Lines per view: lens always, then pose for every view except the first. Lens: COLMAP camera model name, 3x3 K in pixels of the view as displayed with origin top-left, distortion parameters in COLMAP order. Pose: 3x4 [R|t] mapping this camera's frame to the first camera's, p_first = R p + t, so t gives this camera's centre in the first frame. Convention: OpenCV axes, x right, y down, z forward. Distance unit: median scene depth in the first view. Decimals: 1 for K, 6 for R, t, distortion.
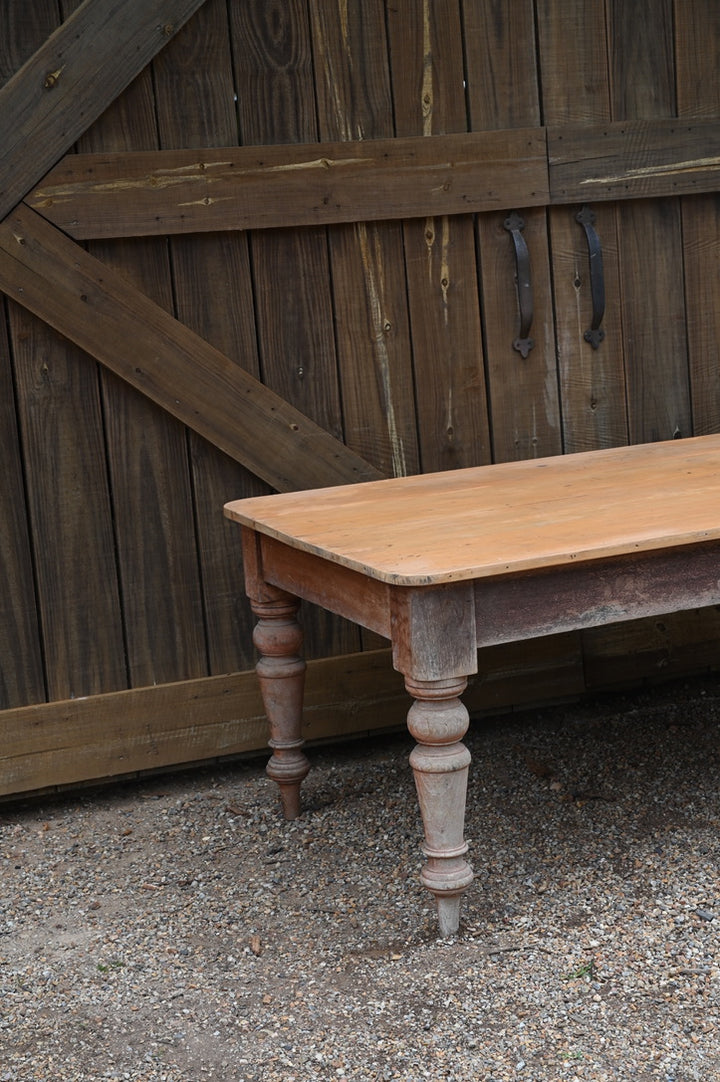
lens RADIAL K [[1977.0, 0, 344.3], [0, 1977.0, 555.6], [0, 0, 1]] dist [0.245423, 0.000000]
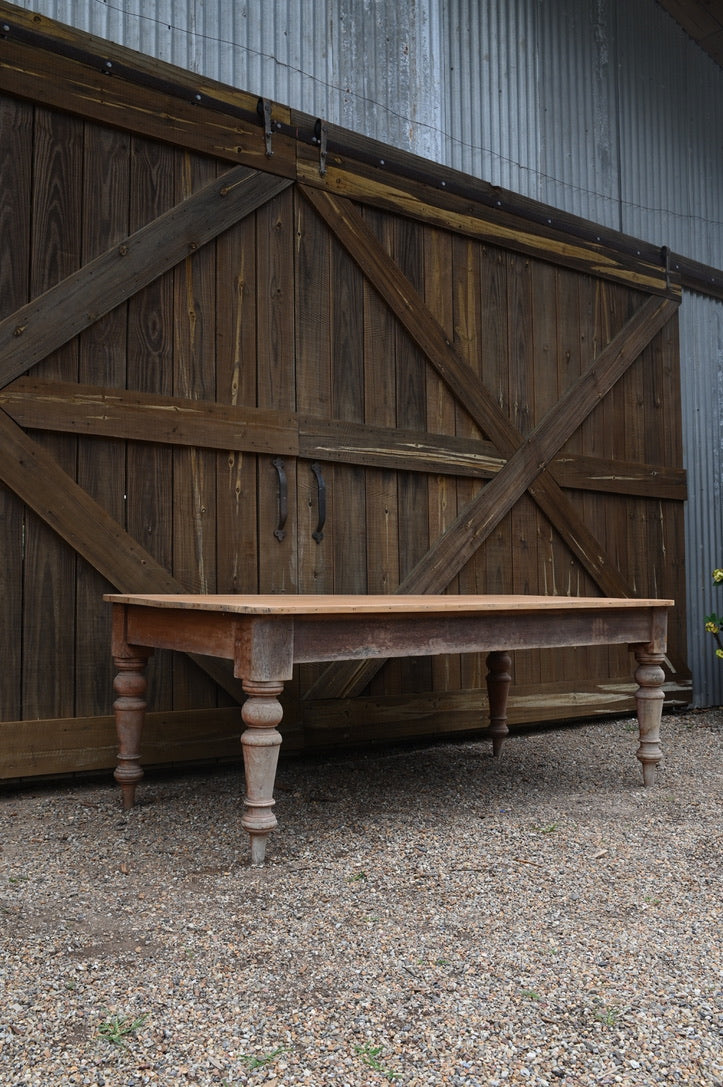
lens RADIAL K [[1027.9, 0, 351.7], [0, 1027.9, 542.7], [0, 0, 1]] dist [-0.034039, 0.000000]
pose [[0.961723, 0.091983, 0.258125, -0.079994], [-0.029320, 0.971112, -0.236815, 0.112274], [-0.272451, 0.220183, 0.936638, 0.180491]]
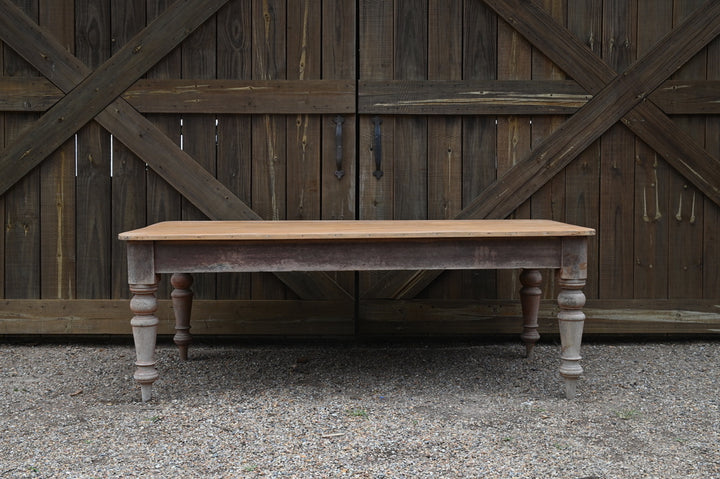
lens RADIAL K [[841.5, 0, 359.7], [0, 841.5, 242.0], [0, 0, 1]] dist [0.023030, 0.000000]
pose [[0.919995, 0.093775, -0.380545, 0.507697], [-0.133598, 0.987837, -0.079556, 0.044956], [0.368456, 0.124032, 0.921334, 0.154627]]
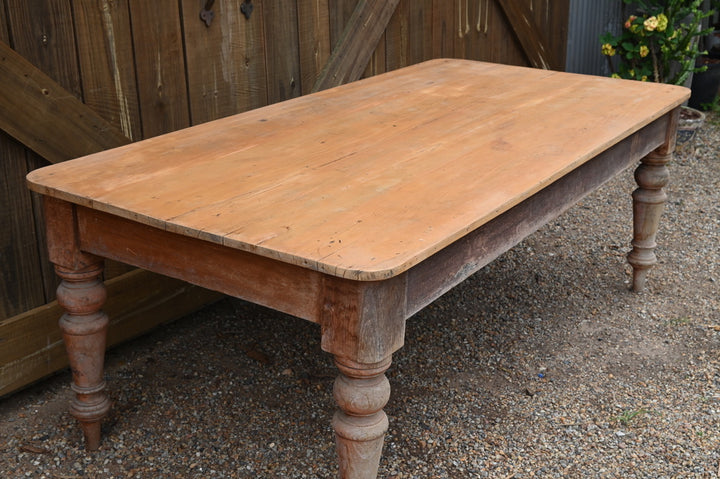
lens RADIAL K [[988.5, 0, 365.1], [0, 988.5, 233.4], [0, 0, 1]] dist [0.103824, 0.000000]
pose [[0.832025, -0.108277, 0.544068, -0.188637], [0.031487, 0.988403, 0.148553, -0.065105], [-0.553844, -0.106469, 0.825785, 0.449914]]
